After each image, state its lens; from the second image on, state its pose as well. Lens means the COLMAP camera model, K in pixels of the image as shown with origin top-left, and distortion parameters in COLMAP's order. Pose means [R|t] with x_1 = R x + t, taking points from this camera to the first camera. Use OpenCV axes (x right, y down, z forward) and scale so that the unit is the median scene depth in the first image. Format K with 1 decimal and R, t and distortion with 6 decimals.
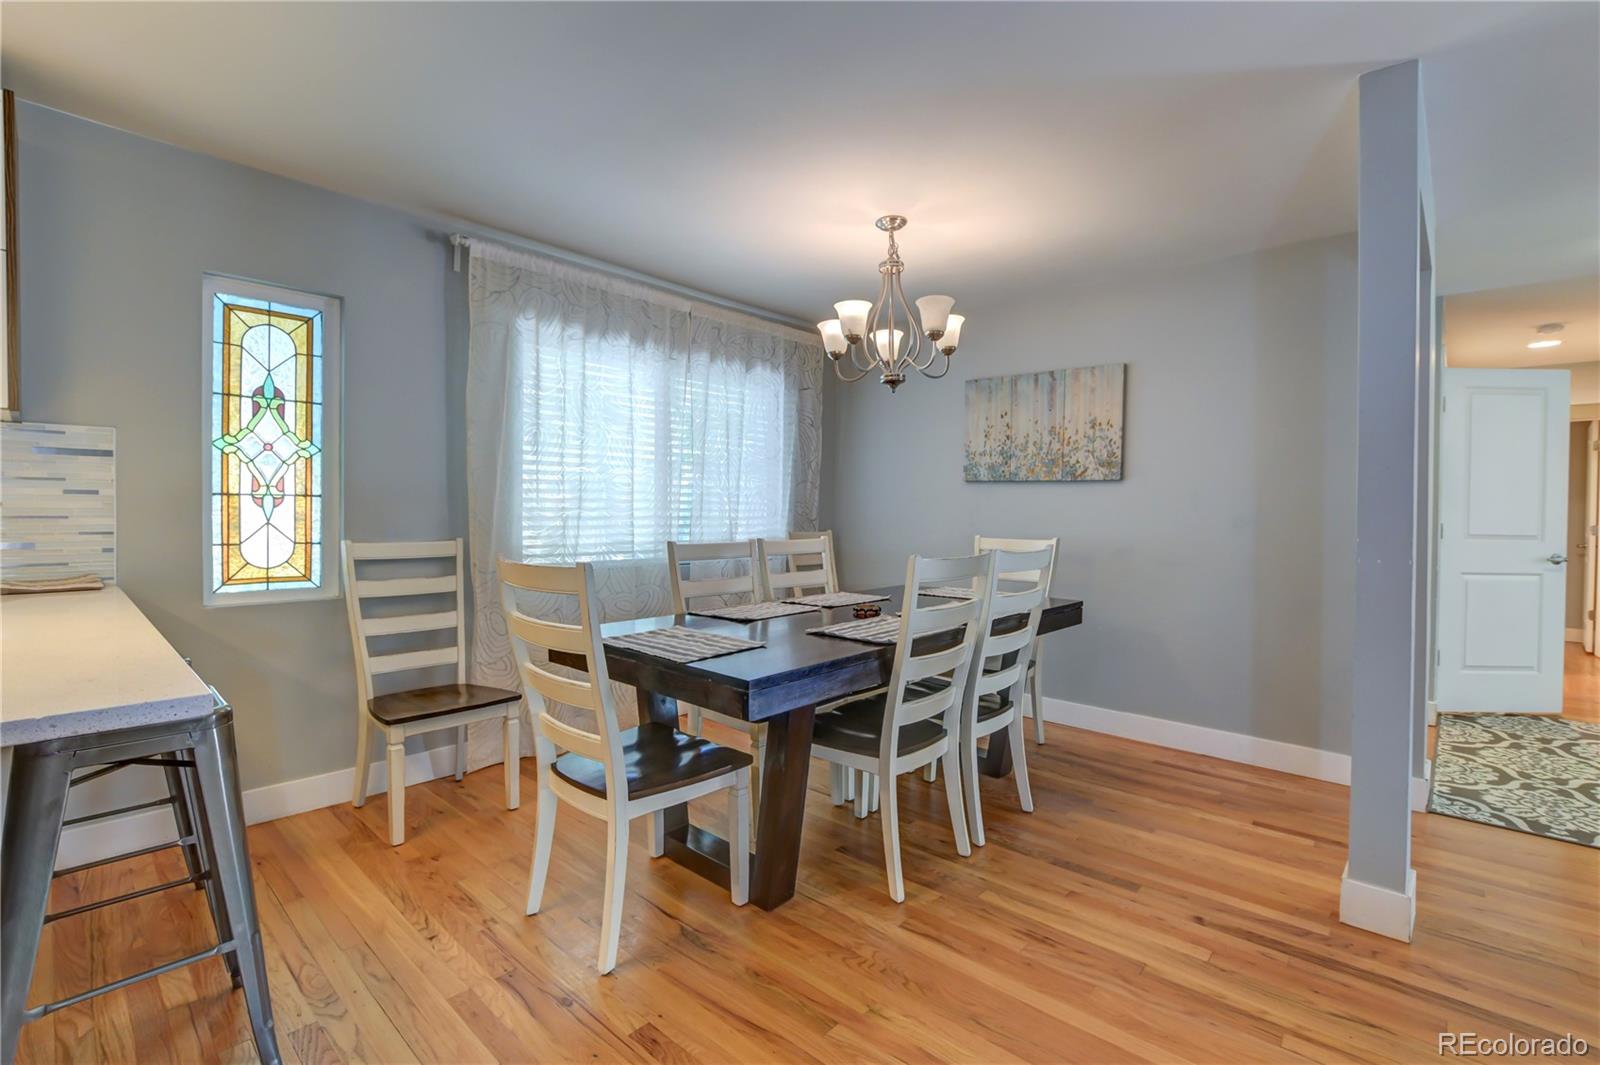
lens RADIAL K [[722.9, 0, 804.0], [0, 722.9, 524.9], [0, 0, 1]] dist [-0.023378, 0.004562]
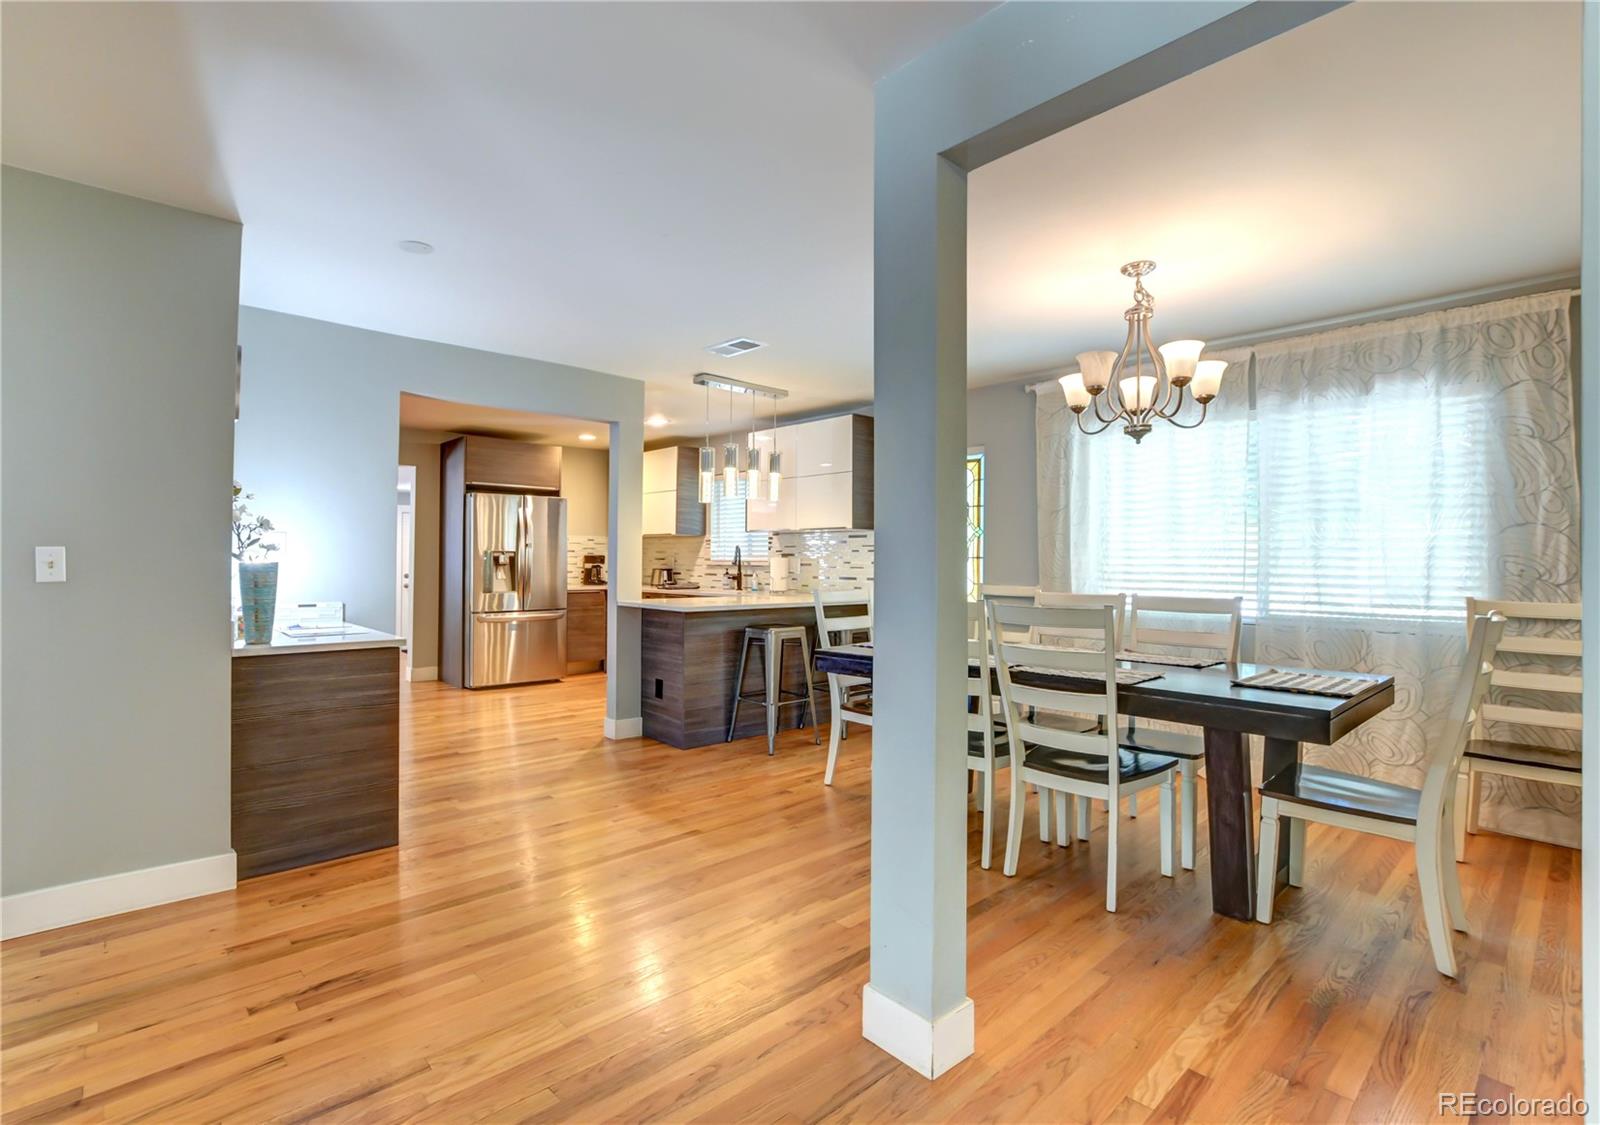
lens RADIAL K [[767.1, 0, 745.2], [0, 767.1, 556.0], [0, 0, 1]] dist [-0.013955, -0.000094]
pose [[-0.123606, -0.011550, -0.992264, 1.297347], [-0.023138, 0.999694, -0.008754, -0.015093], [0.992062, 0.021877, -0.123836, 0.663404]]
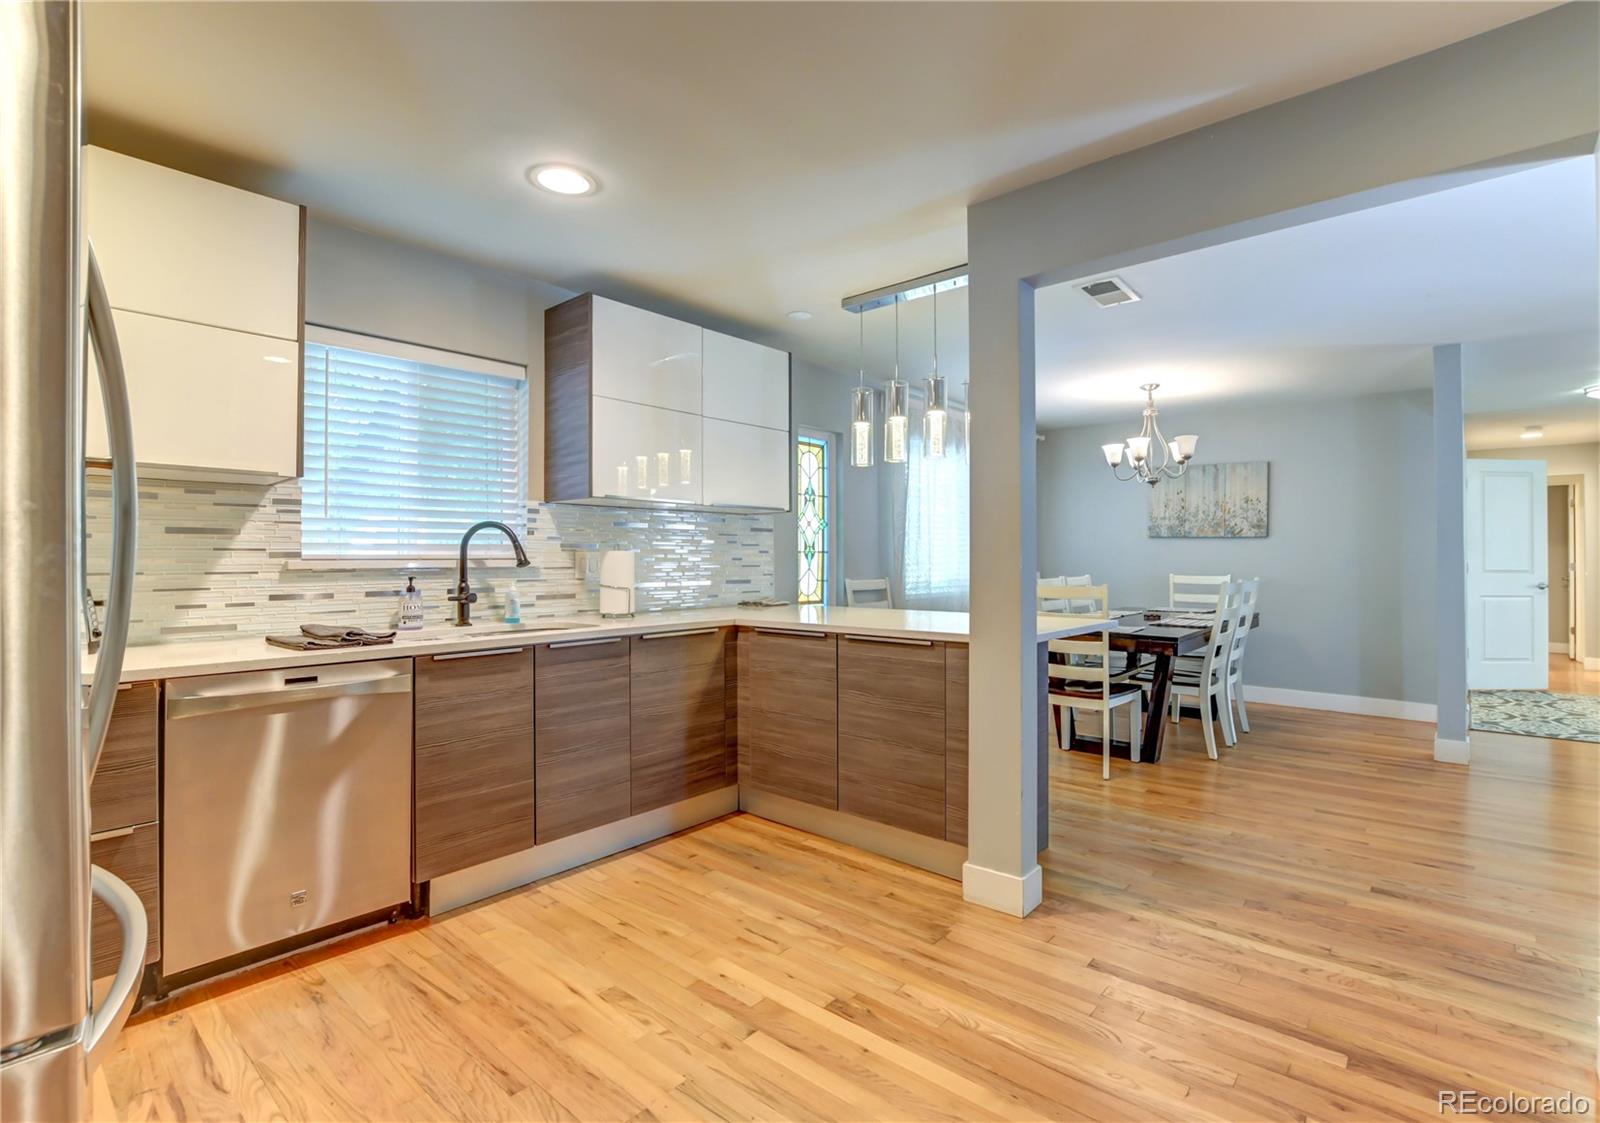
lens RADIAL K [[767.1, 0, 831.0], [0, 767.1, 550.7], [0, 0, 1]] dist [-0.013955, -0.000094]
pose [[0.998825, -0.007462, 0.047884, -0.765410], [0.008689, 0.999638, -0.025459, 0.001260], [-0.047677, 0.025845, 0.998528, -0.789104]]
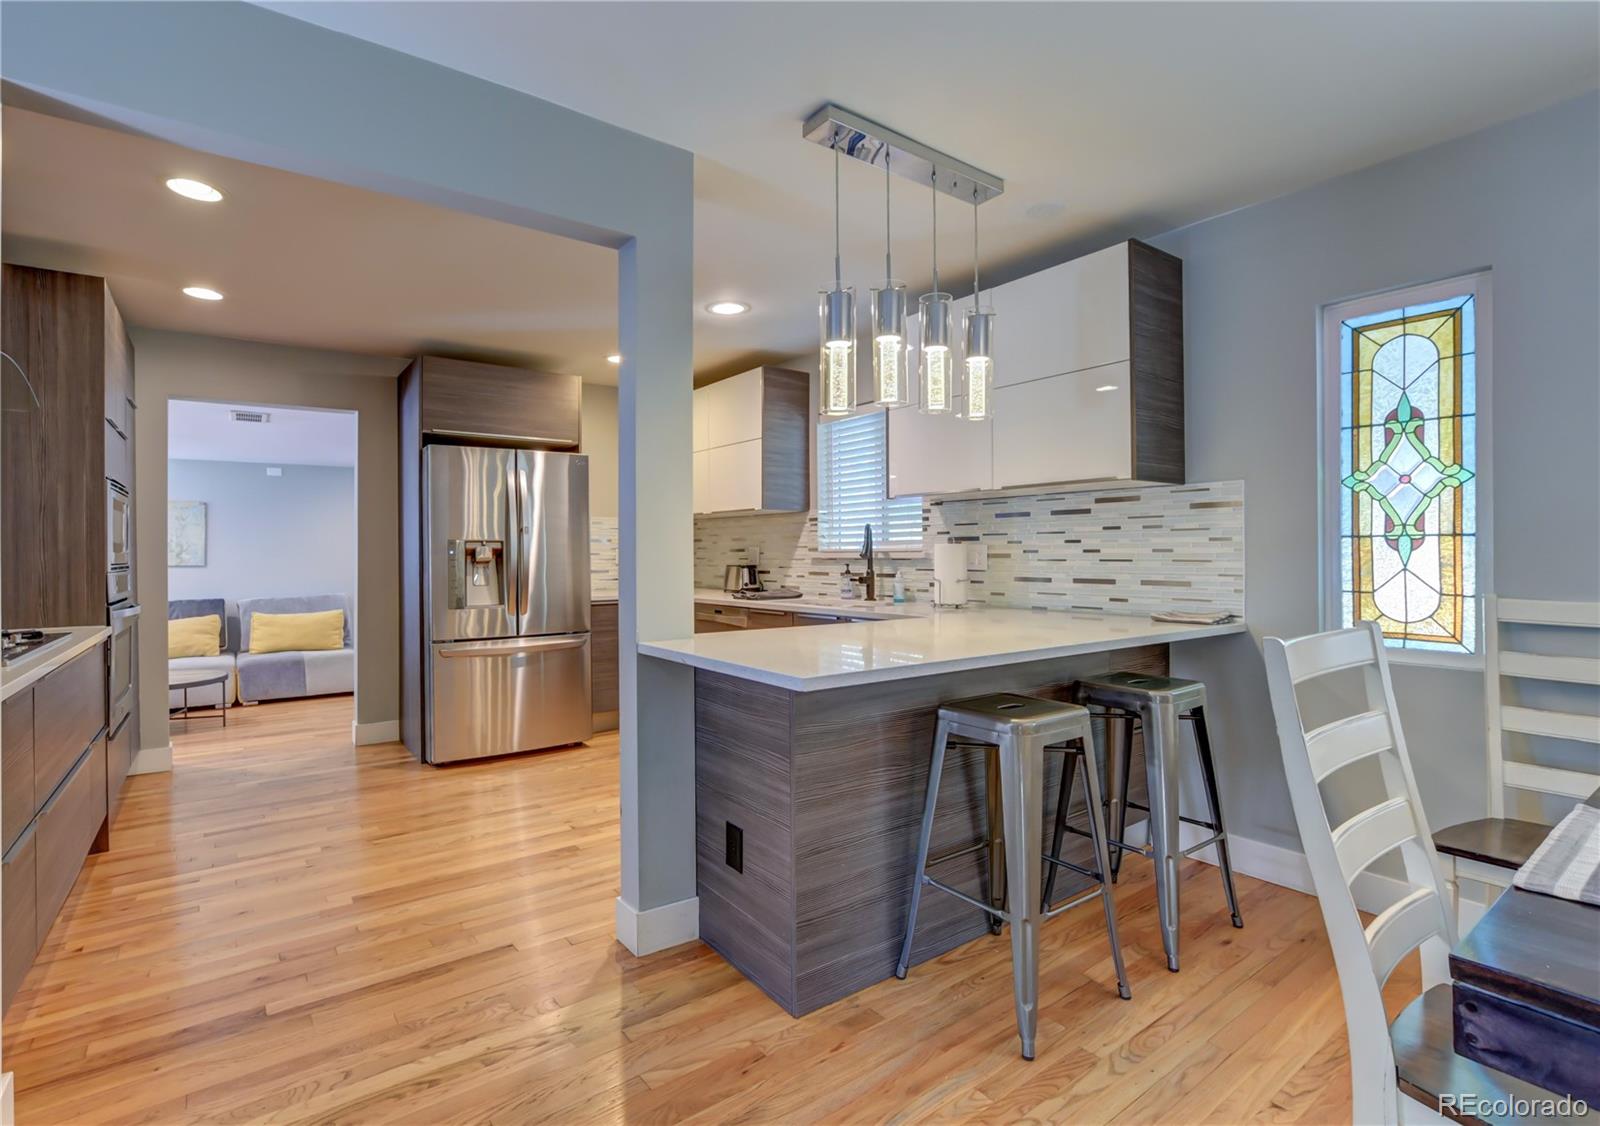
lens RADIAL K [[767.1, 0, 751.0], [0, 767.1, 551.0], [0, 0, 1]] dist [-0.013955, -0.000094]
pose [[-0.220528, -0.006365, -0.975360, 0.288902], [-0.010112, 0.999940, -0.004239, -0.011969], [0.975328, 0.008928, -0.220580, 0.432450]]
